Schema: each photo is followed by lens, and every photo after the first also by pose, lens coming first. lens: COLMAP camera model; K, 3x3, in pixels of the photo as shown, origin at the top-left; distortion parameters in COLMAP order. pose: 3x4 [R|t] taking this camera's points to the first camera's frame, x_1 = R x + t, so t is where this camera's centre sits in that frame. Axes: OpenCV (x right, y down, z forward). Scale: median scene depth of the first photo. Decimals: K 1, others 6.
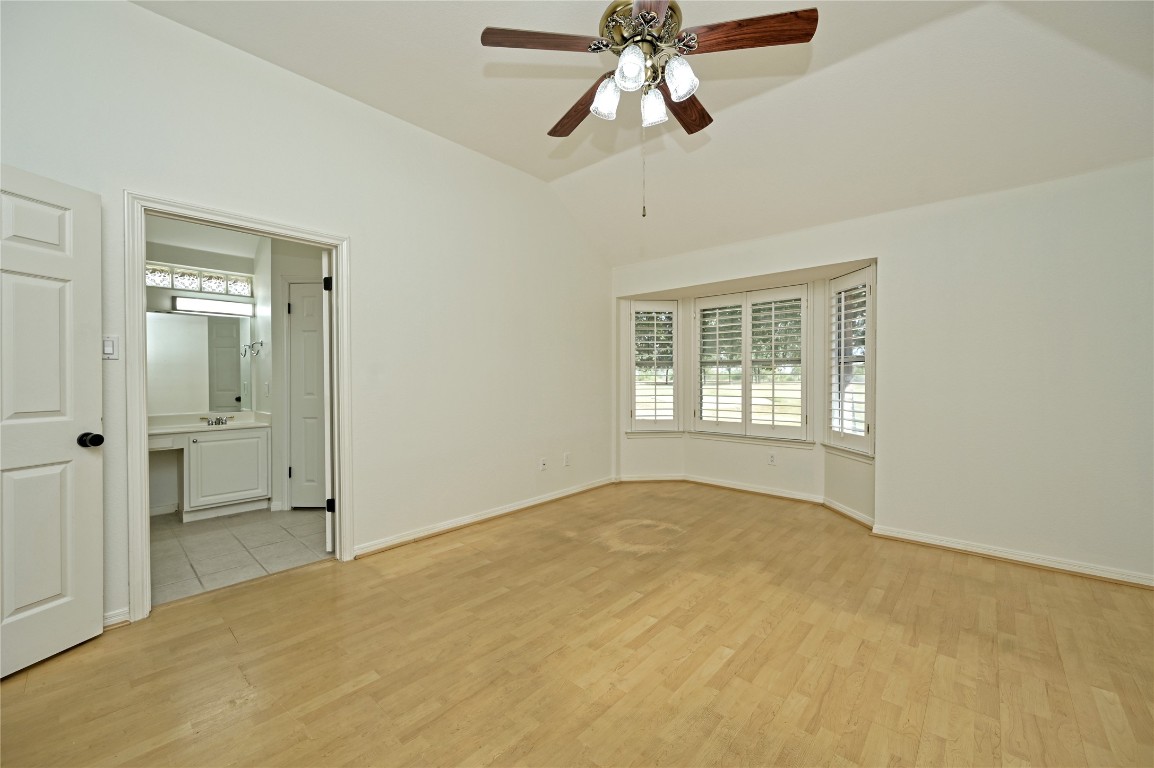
lens RADIAL K [[451.6, 0, 577.2], [0, 451.6, 381.6], [0, 0, 1]] dist [-0.000636, -0.000083]
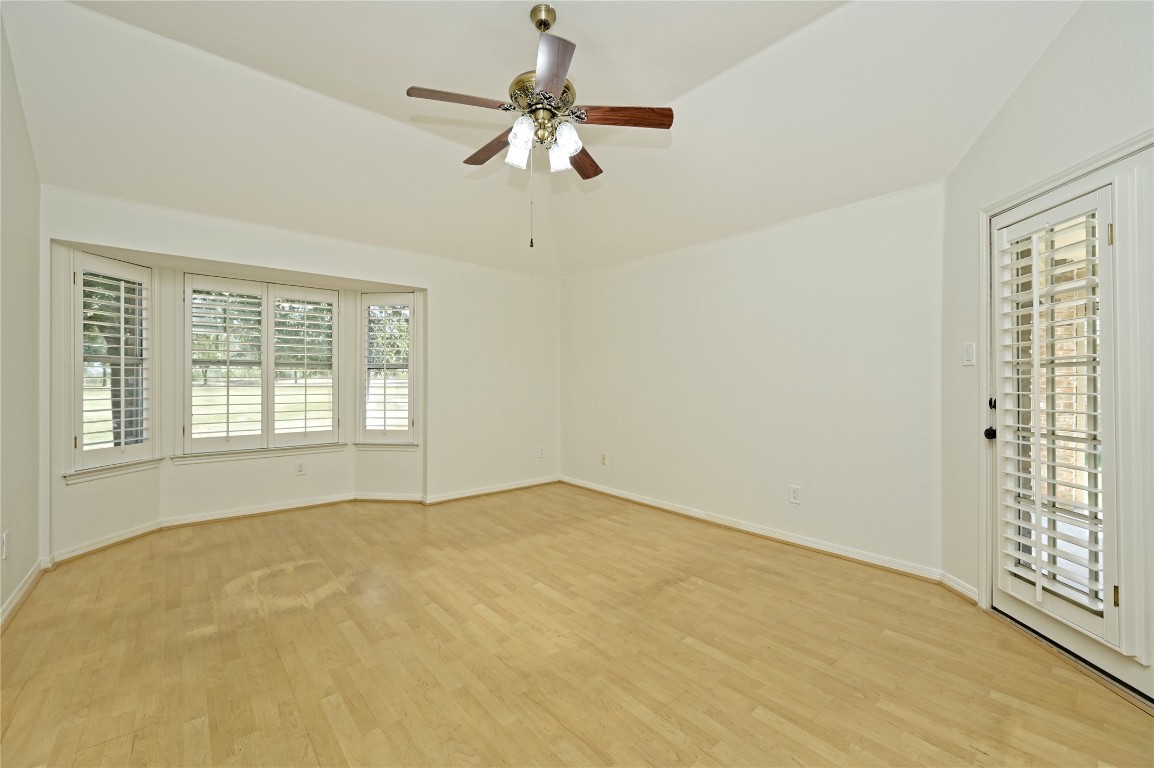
lens RADIAL K [[451.6, 0, 577.2], [0, 451.6, 381.6], [0, 0, 1]] dist [-0.000636, -0.000083]
pose [[0.140324, 0.005532, 0.990090, -0.524933], [0.010338, 0.999922, -0.007052, 0.004404], [-0.990052, 0.011225, 0.140256, 0.376368]]
